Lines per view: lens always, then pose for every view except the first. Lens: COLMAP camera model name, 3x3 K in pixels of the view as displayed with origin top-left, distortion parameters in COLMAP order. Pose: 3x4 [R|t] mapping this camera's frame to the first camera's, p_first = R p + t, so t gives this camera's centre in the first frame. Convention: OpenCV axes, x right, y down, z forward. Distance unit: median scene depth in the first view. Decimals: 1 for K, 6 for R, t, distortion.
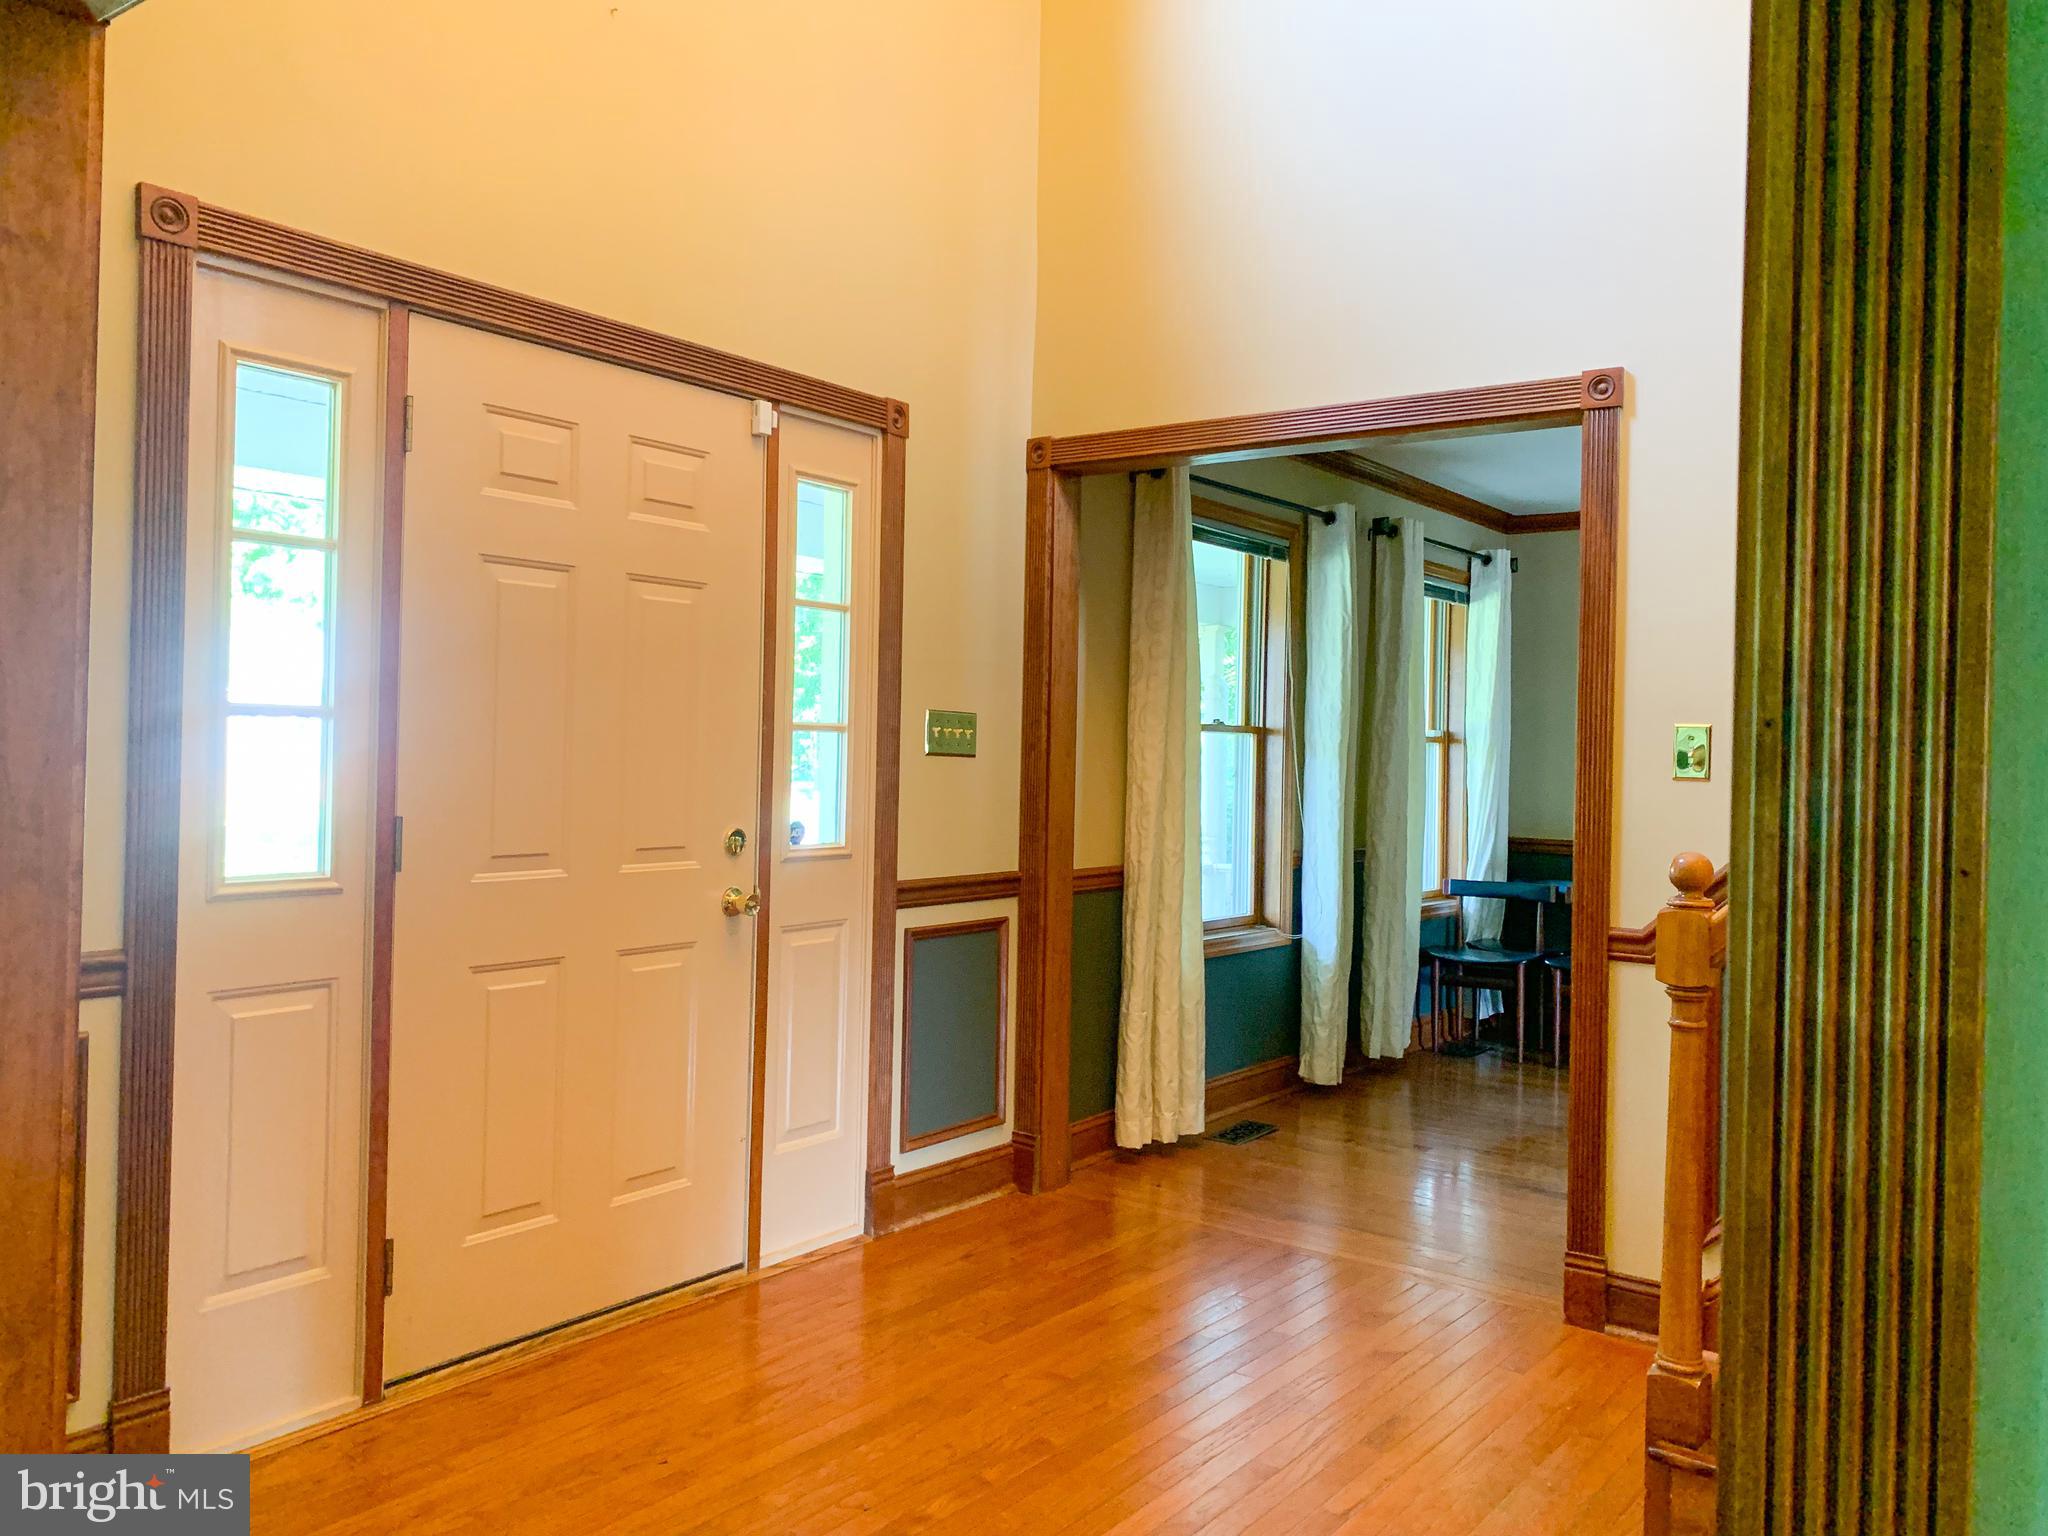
lens RADIAL K [[1561.8, 0, 1032.7], [0, 1561.8, 745.3], [0, 0, 1]] dist [0.145009, -0.335823]
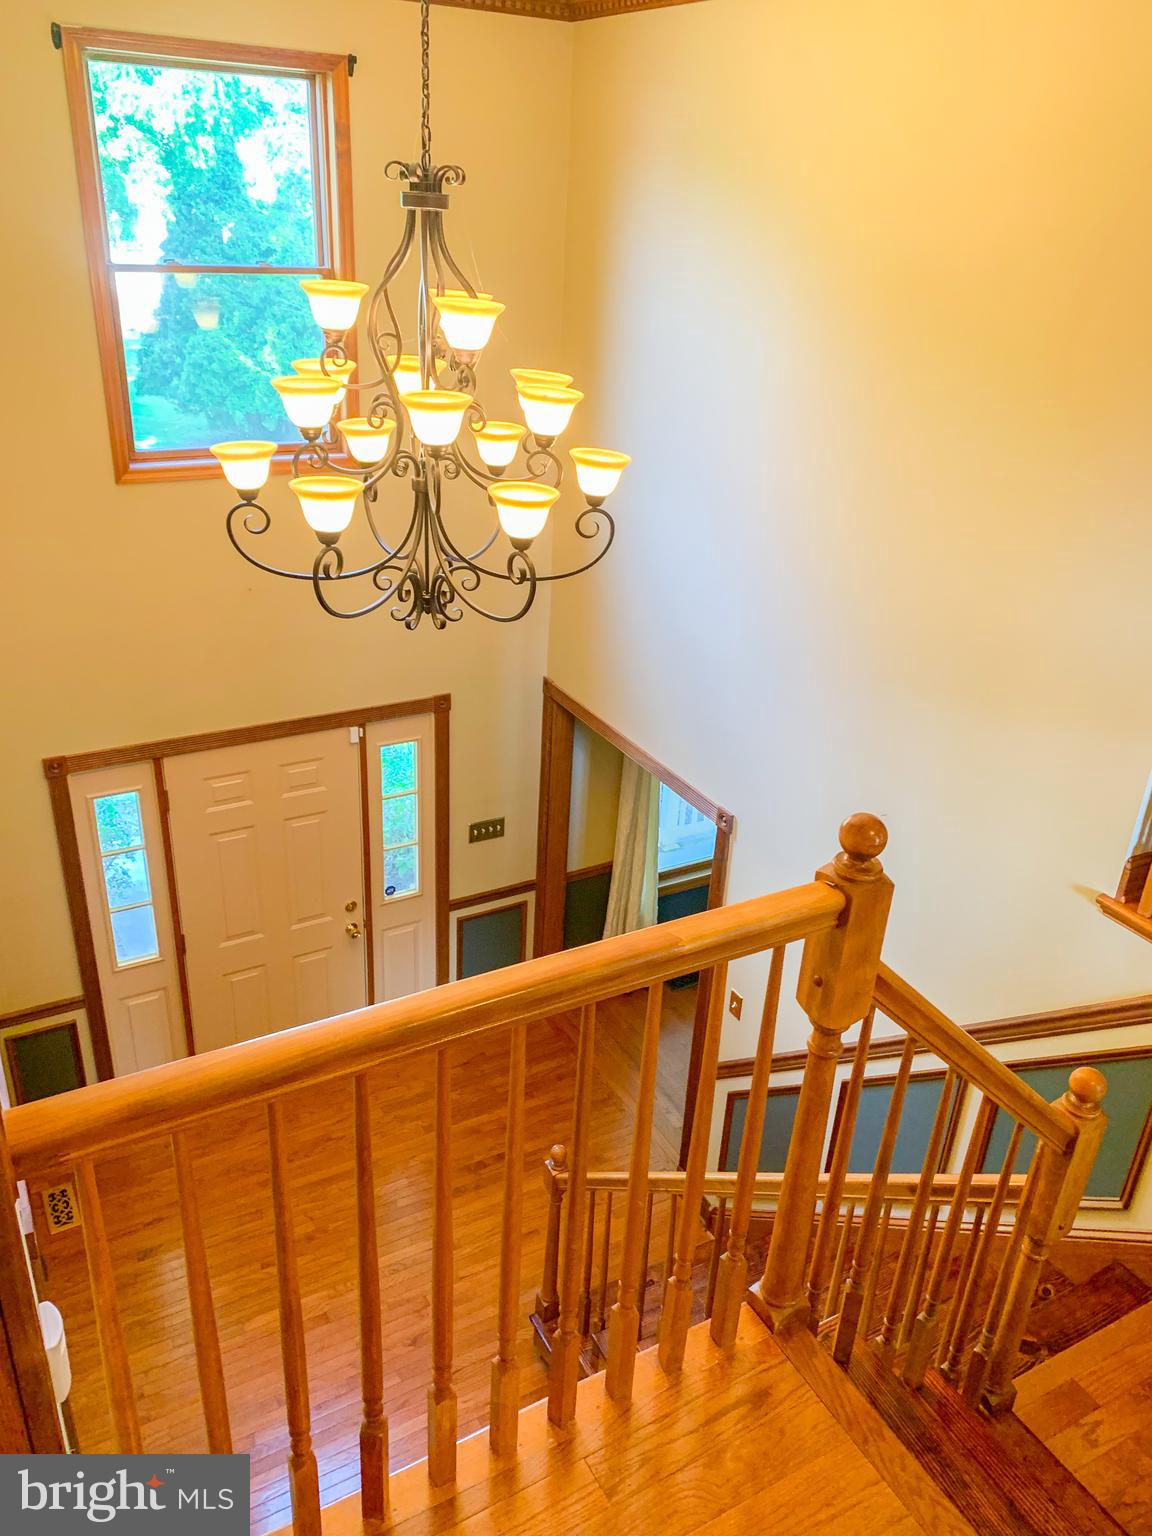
lens RADIAL K [[1171.3, 0, 576.0], [0, 1171.3, 768.0], [0, 0, 1]] dist [0.145009, -0.335823]
pose [[0.915400, 0.194466, -0.352457, 0.622951], [-0.026502, 0.902785, 0.429275, -0.799912], [0.401672, -0.383617, 0.831563, -0.190465]]
